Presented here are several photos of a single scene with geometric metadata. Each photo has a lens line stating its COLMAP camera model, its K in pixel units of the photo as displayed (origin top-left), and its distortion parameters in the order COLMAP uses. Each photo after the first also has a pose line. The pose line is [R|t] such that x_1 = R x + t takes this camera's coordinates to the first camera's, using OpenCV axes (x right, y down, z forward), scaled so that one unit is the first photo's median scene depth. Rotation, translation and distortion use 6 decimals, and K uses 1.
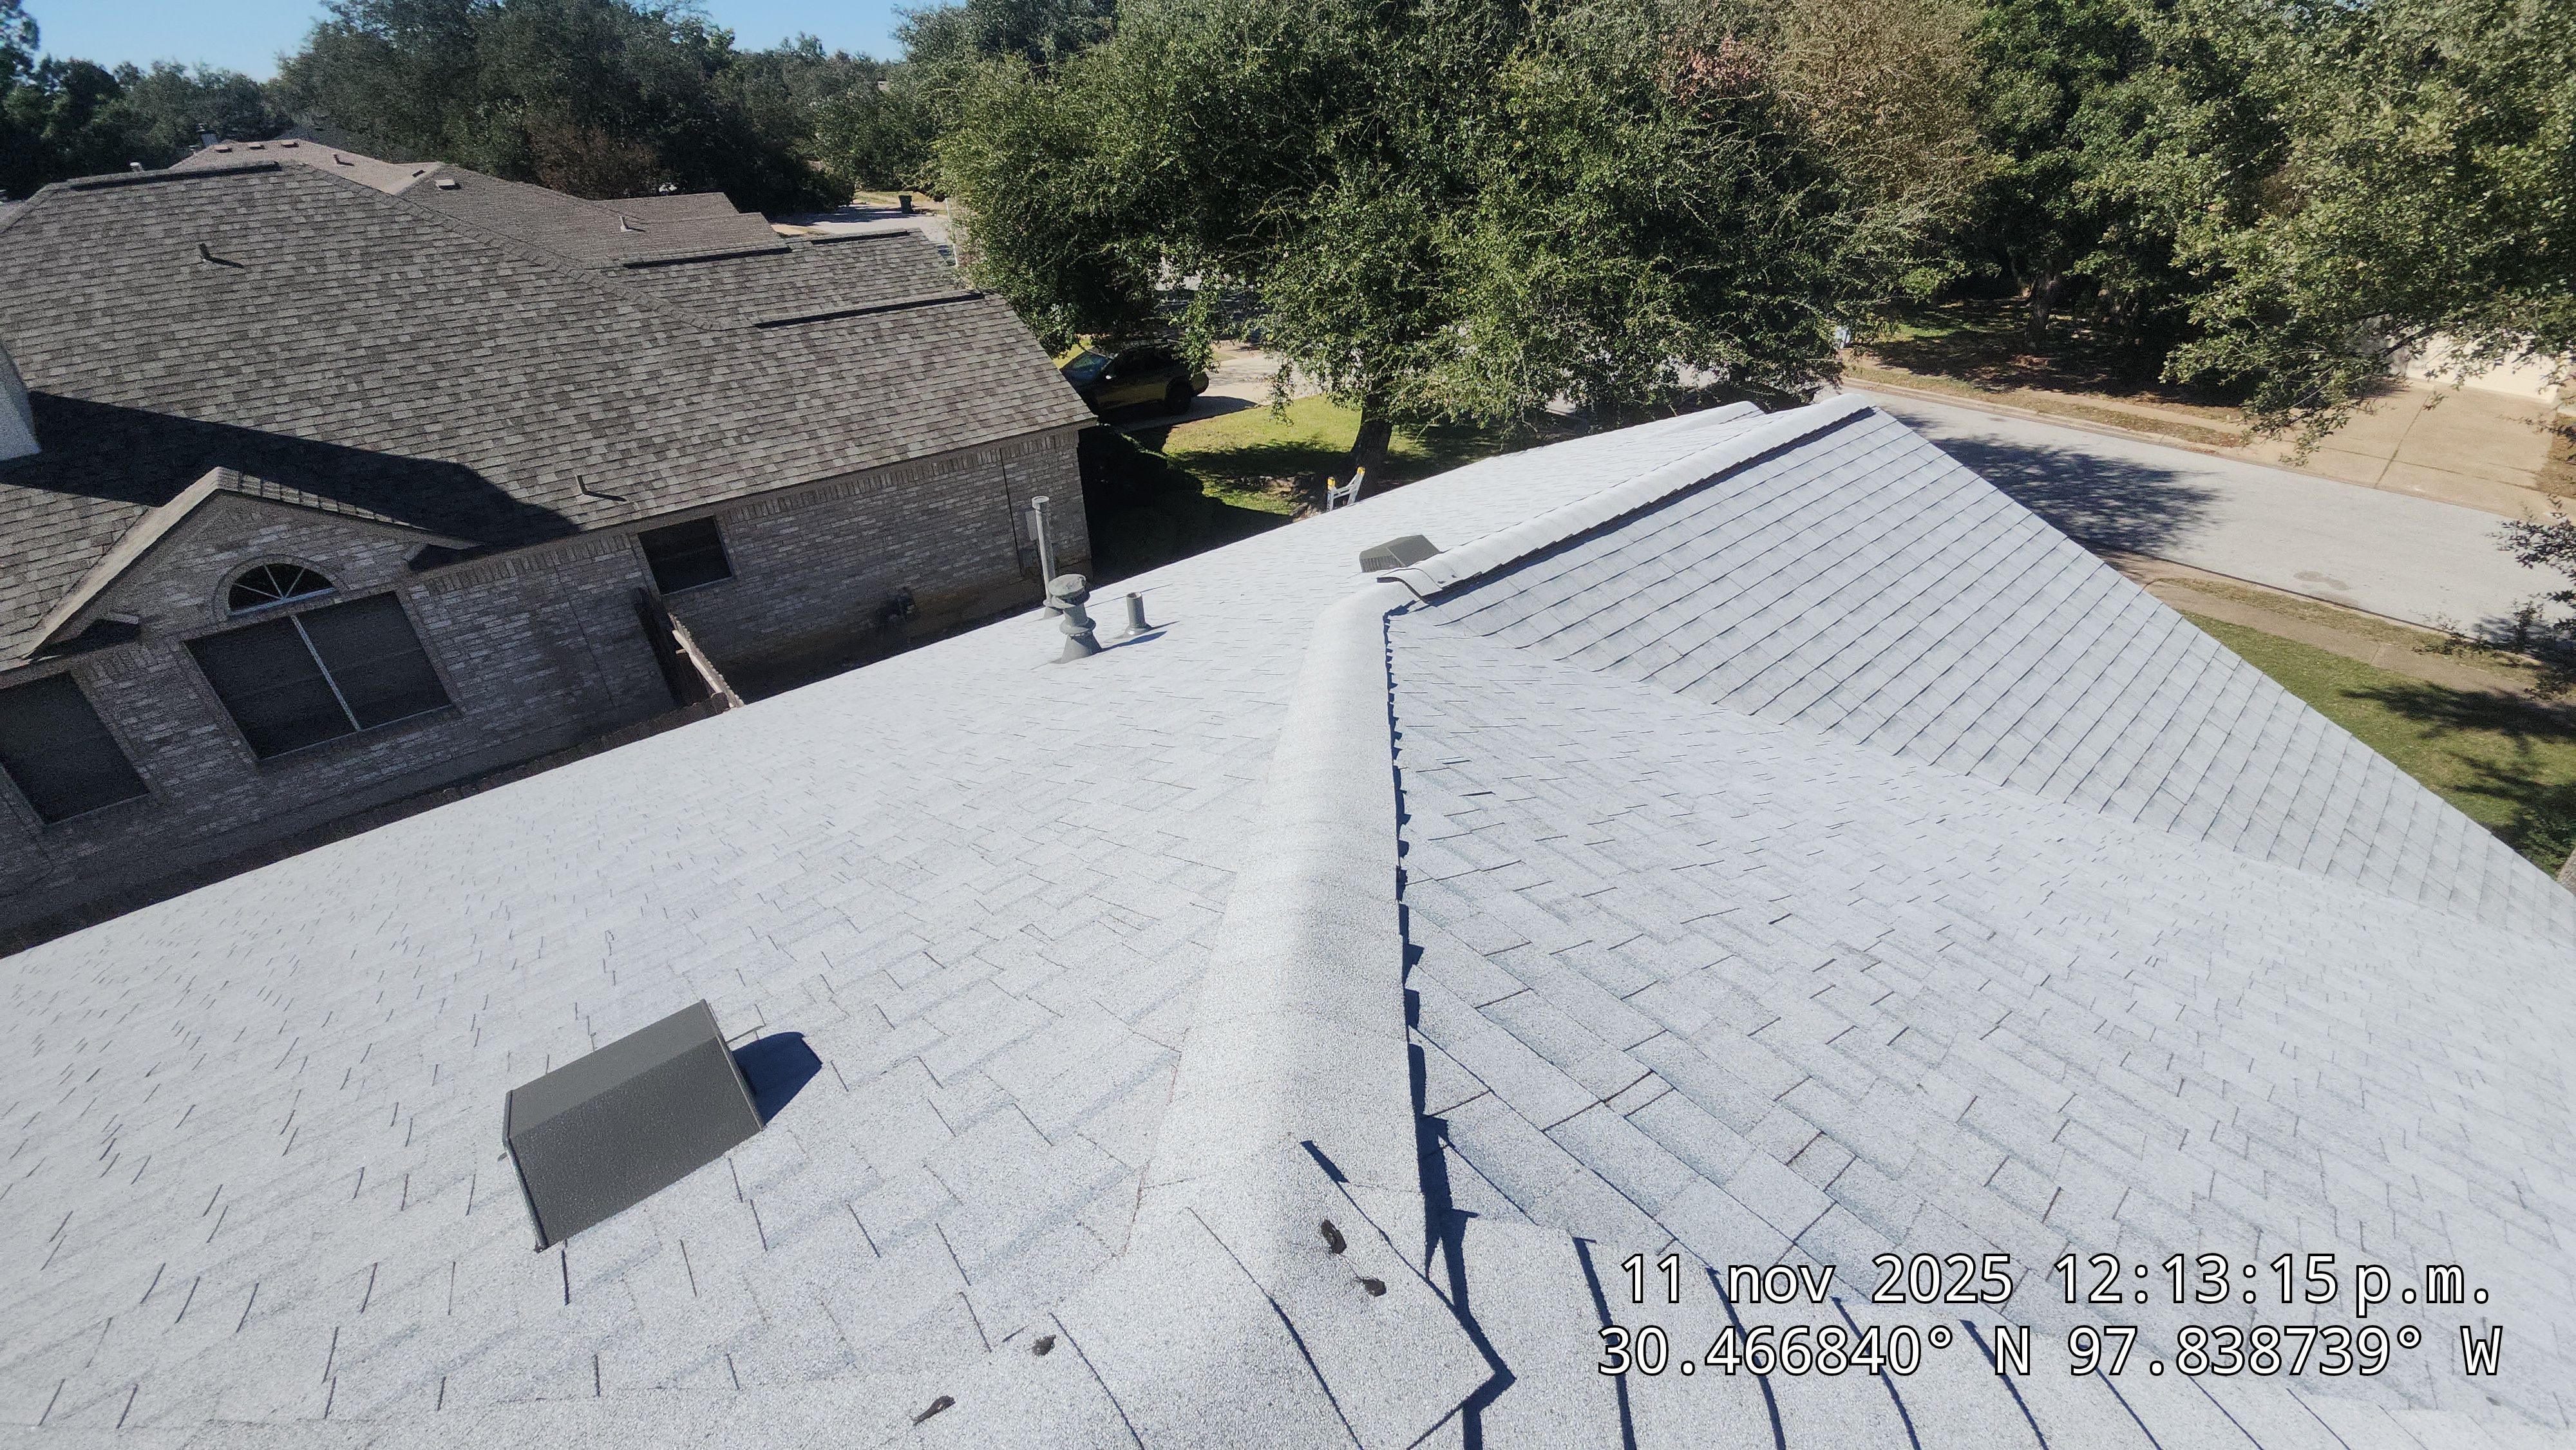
lens RADIAL K [[1035.5, 0, 1303.6], [0, 1035.5, 714.6], [0, 0, 1]] dist [0.000186, -0.009550]
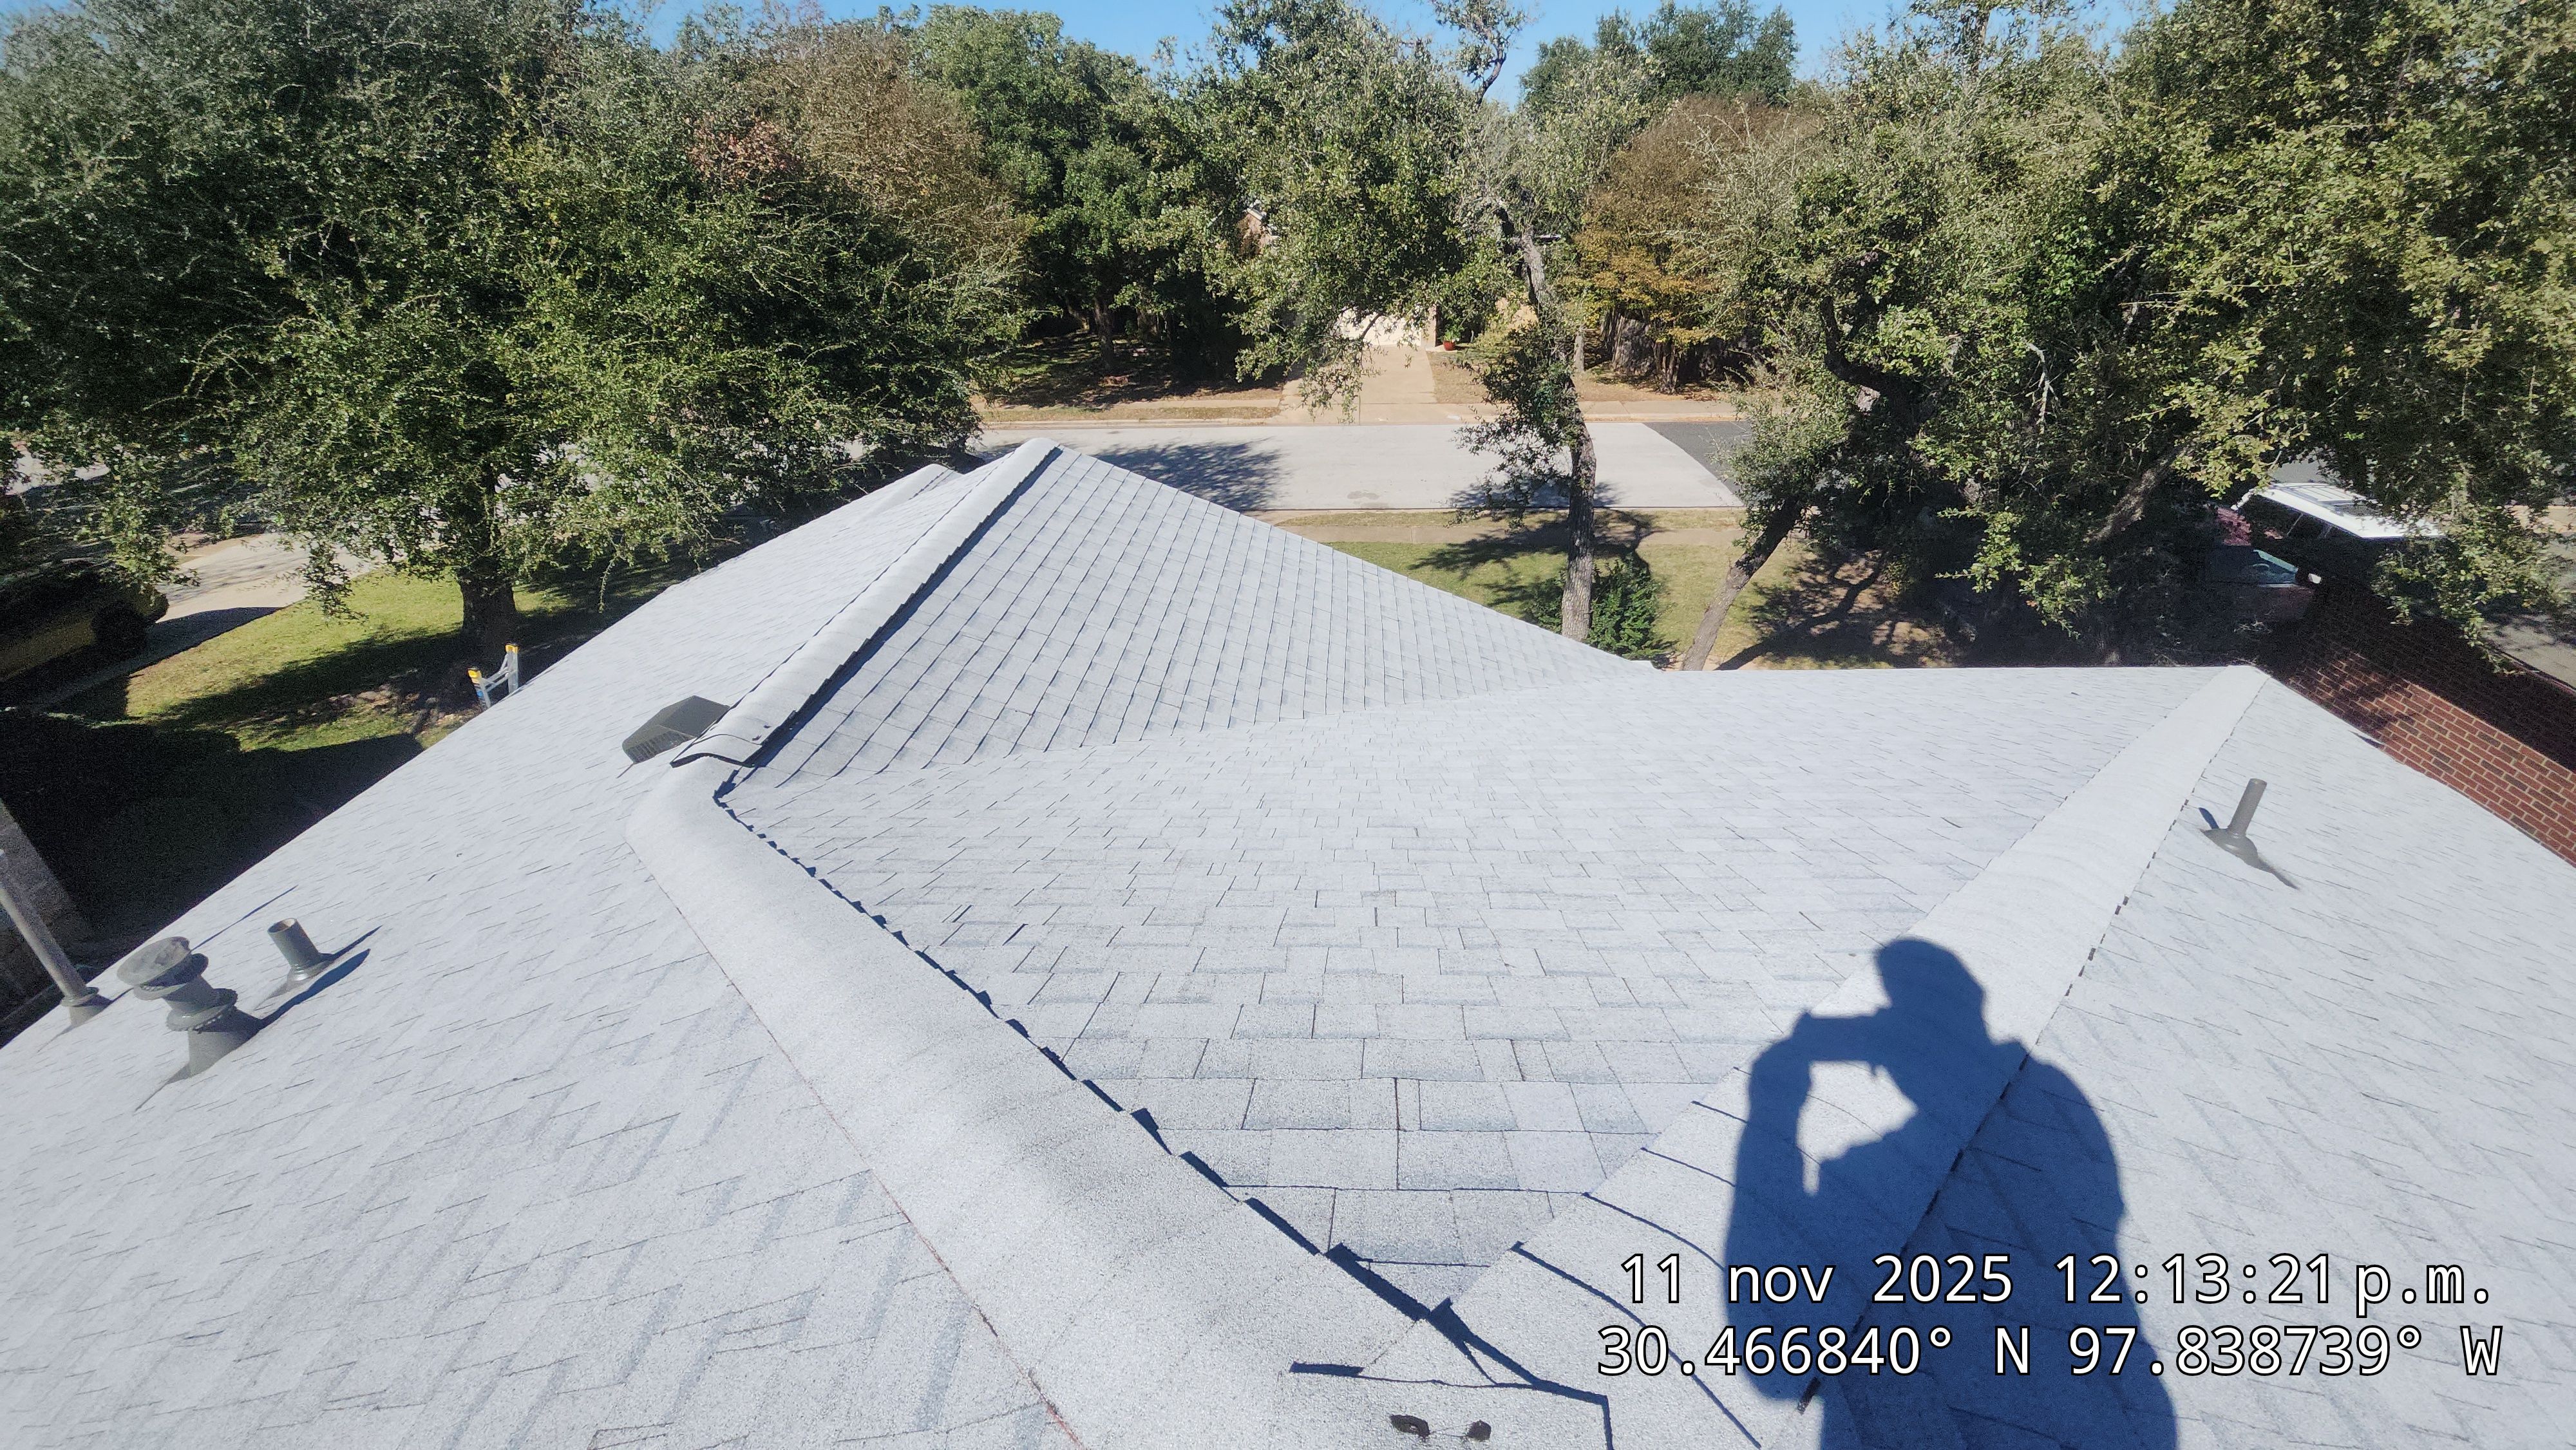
lens RADIAL K [[1035.5, 0, 1303.6], [0, 1035.5, 714.6], [0, 0, 1]] dist [0.000186, -0.009550]
pose [[0.684986, -0.362248, 0.632116, -0.052551], [0.394077, 0.913972, 0.096734, -0.028094], [-0.612779, 0.182841, 0.768812, 0.029461]]
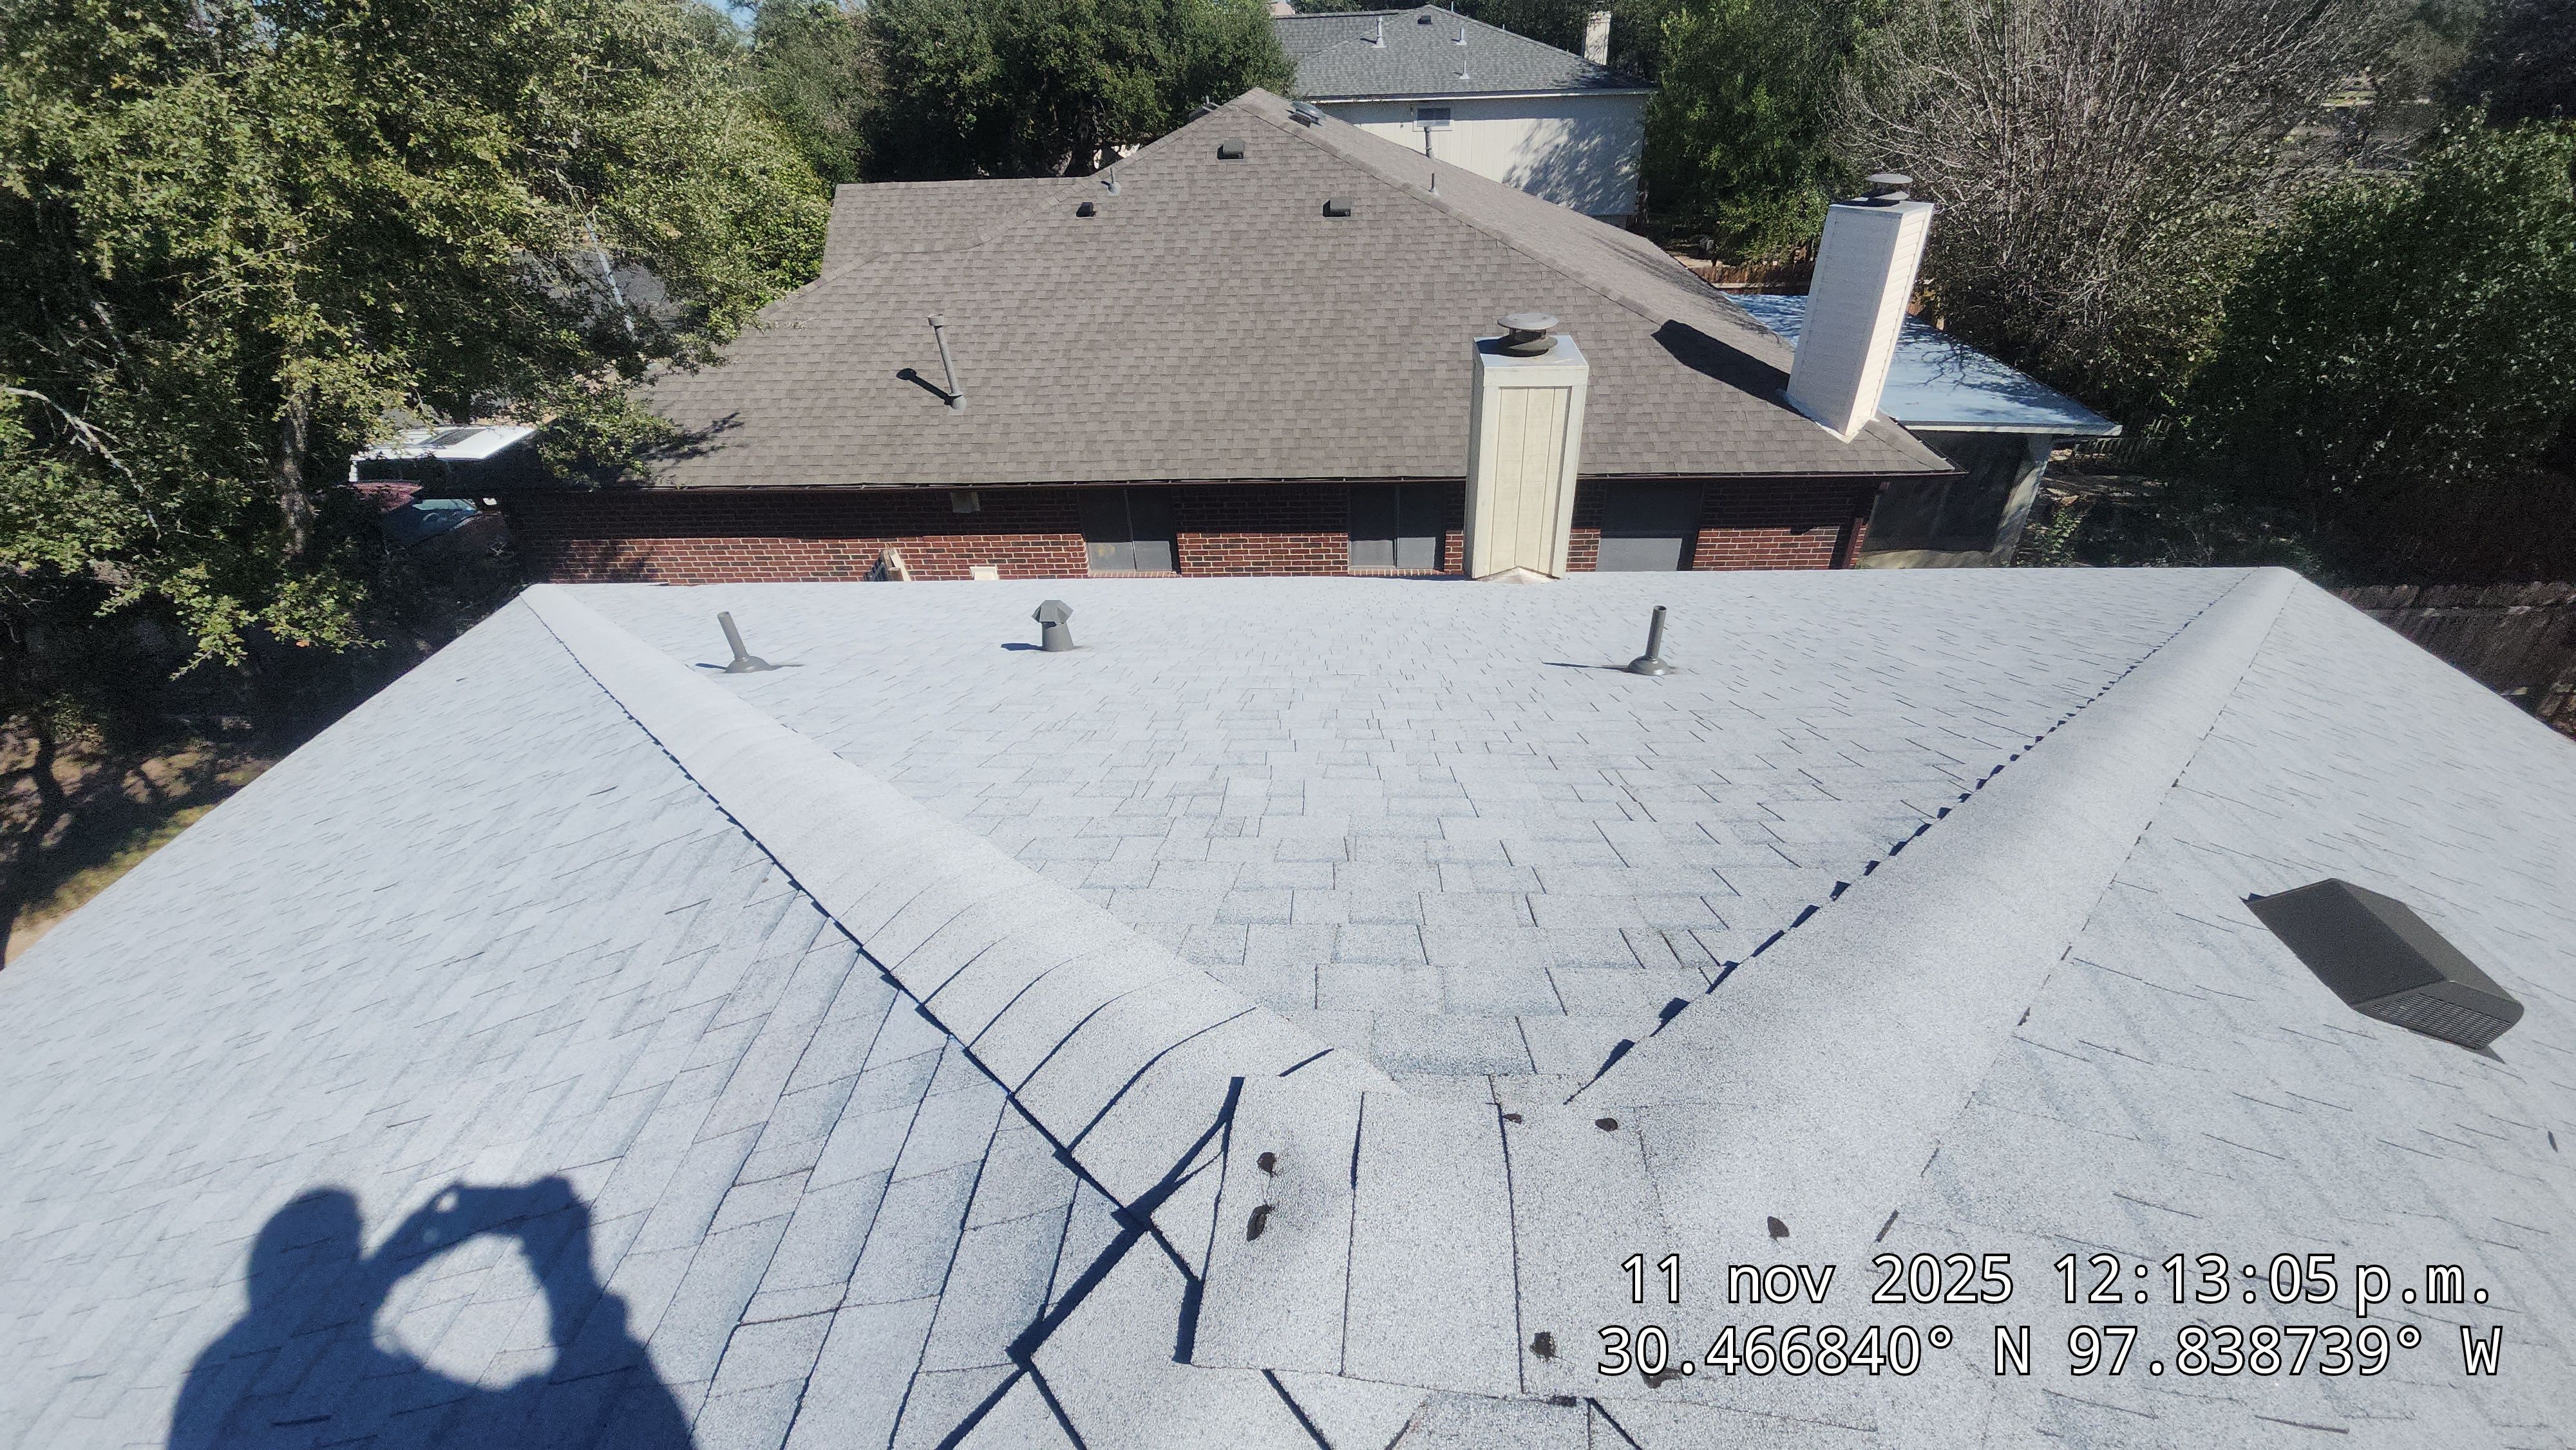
lens RADIAL K [[1005.6, 0, 1346.1], [0, 1005.6, 732.0], [0, 0, 1]] dist [-0.000323, -0.009620]
pose [[-0.729191, -0.375770, 0.571907, -0.055605], [0.383234, 0.468146, 0.796223, -0.062561], [-0.566932, 0.799773, -0.197360, 0.100937]]
